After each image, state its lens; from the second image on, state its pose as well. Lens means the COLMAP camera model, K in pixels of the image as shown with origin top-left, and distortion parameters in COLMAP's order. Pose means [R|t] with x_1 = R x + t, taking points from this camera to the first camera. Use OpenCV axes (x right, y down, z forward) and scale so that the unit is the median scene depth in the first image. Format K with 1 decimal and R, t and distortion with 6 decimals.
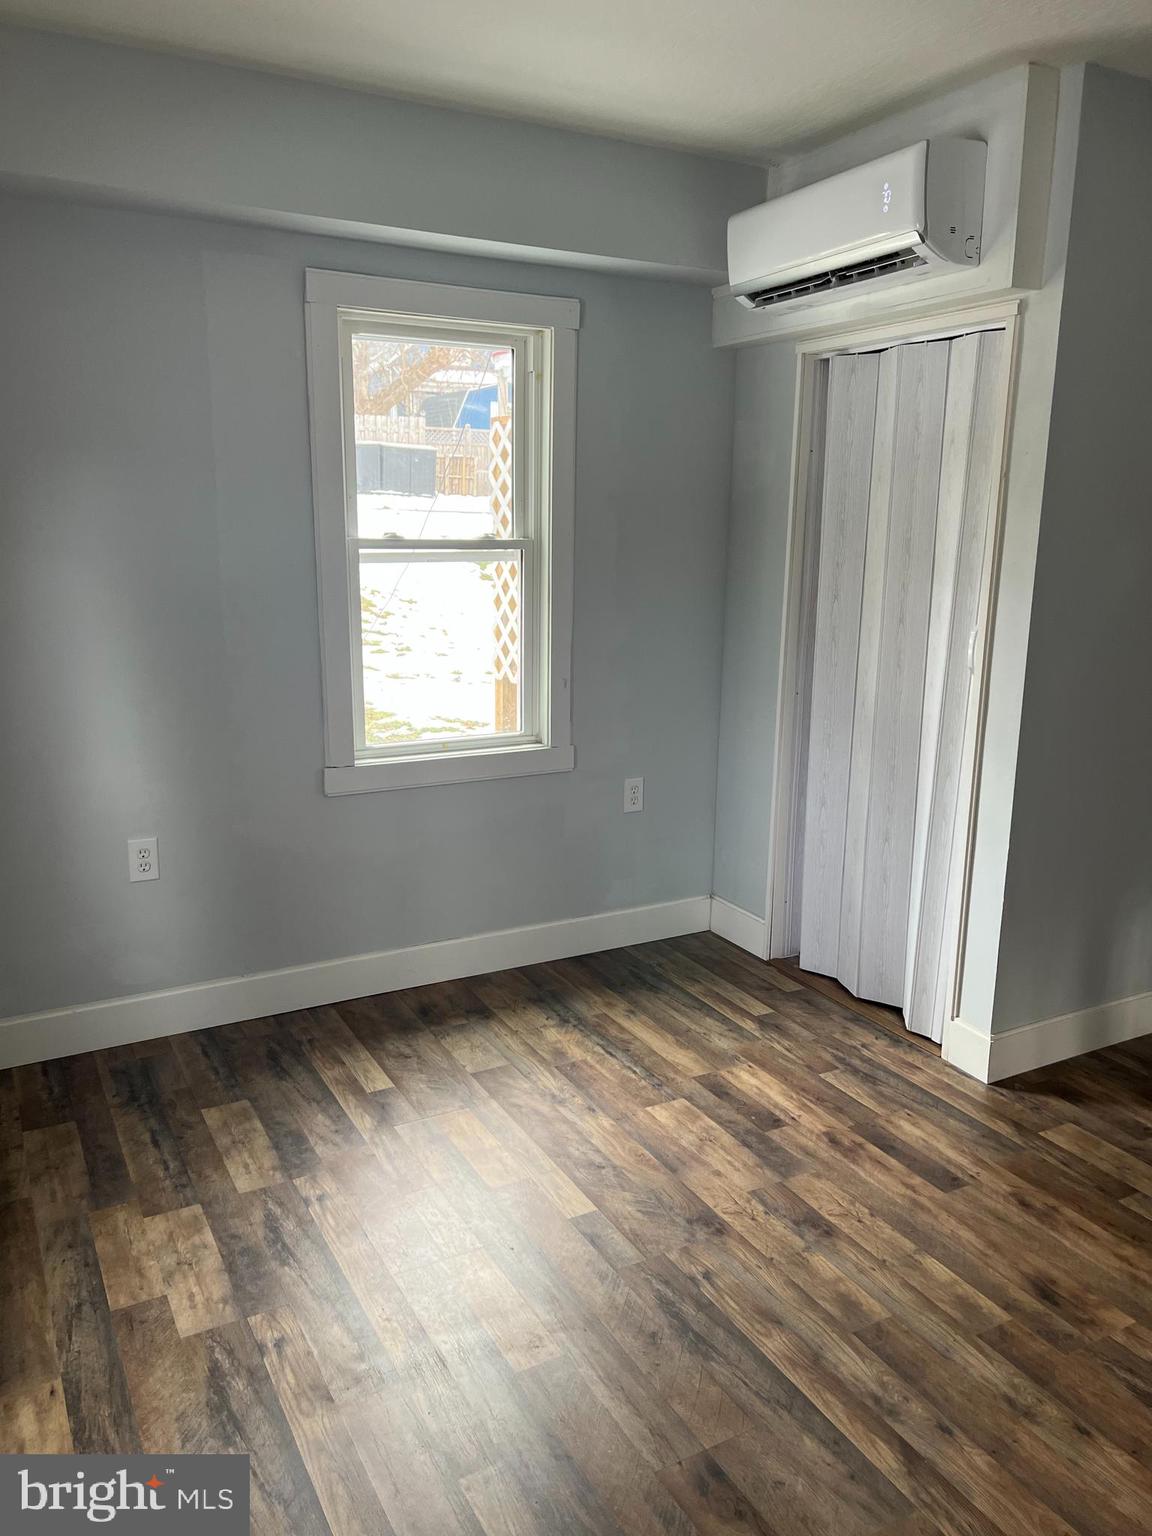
lens RADIAL K [[1153.6, 0, 579.7], [0, 1153.6, 764.5], [0, 0, 1]] dist [0.072828, -0.076554]
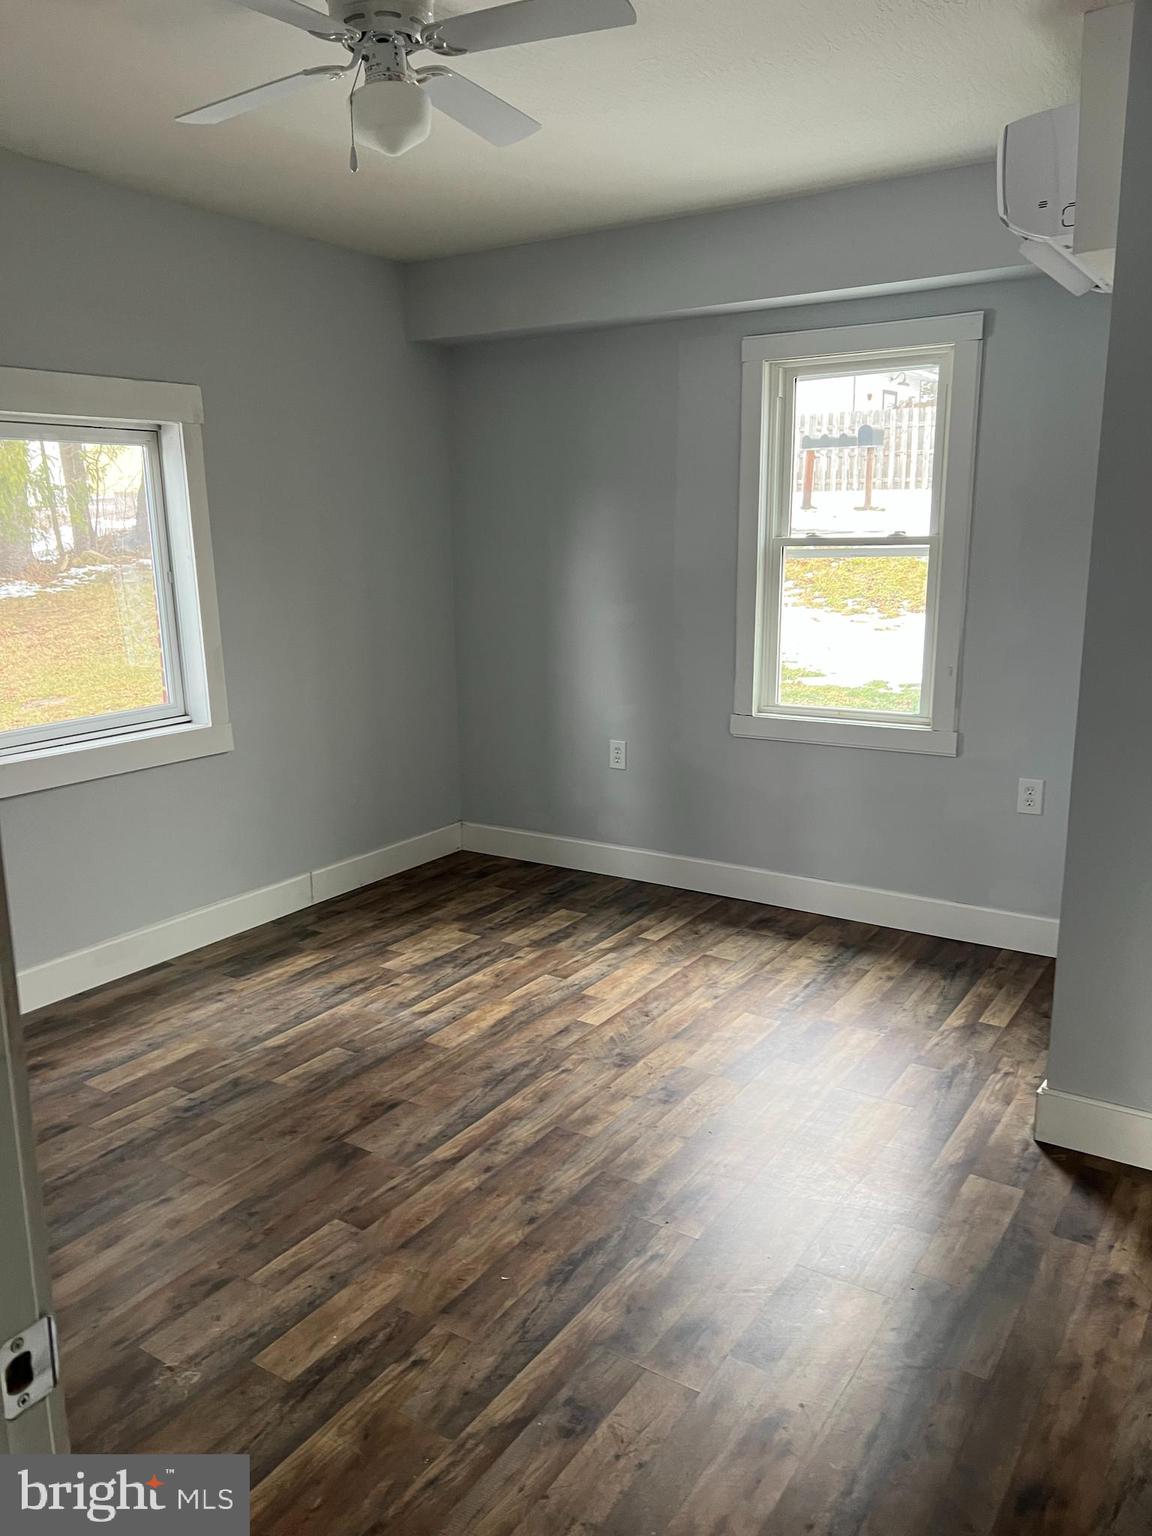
lens RADIAL K [[1153.6, 0, 567.5], [0, 1153.6, 774.4], [0, 0, 1]] dist [0.072828, -0.076554]
pose [[0.467085, 0.165166, -0.868649, 0.923469], [-0.173943, 0.980366, 0.092876, -0.020540], [0.866935, 0.107714, 0.486644, 0.229854]]
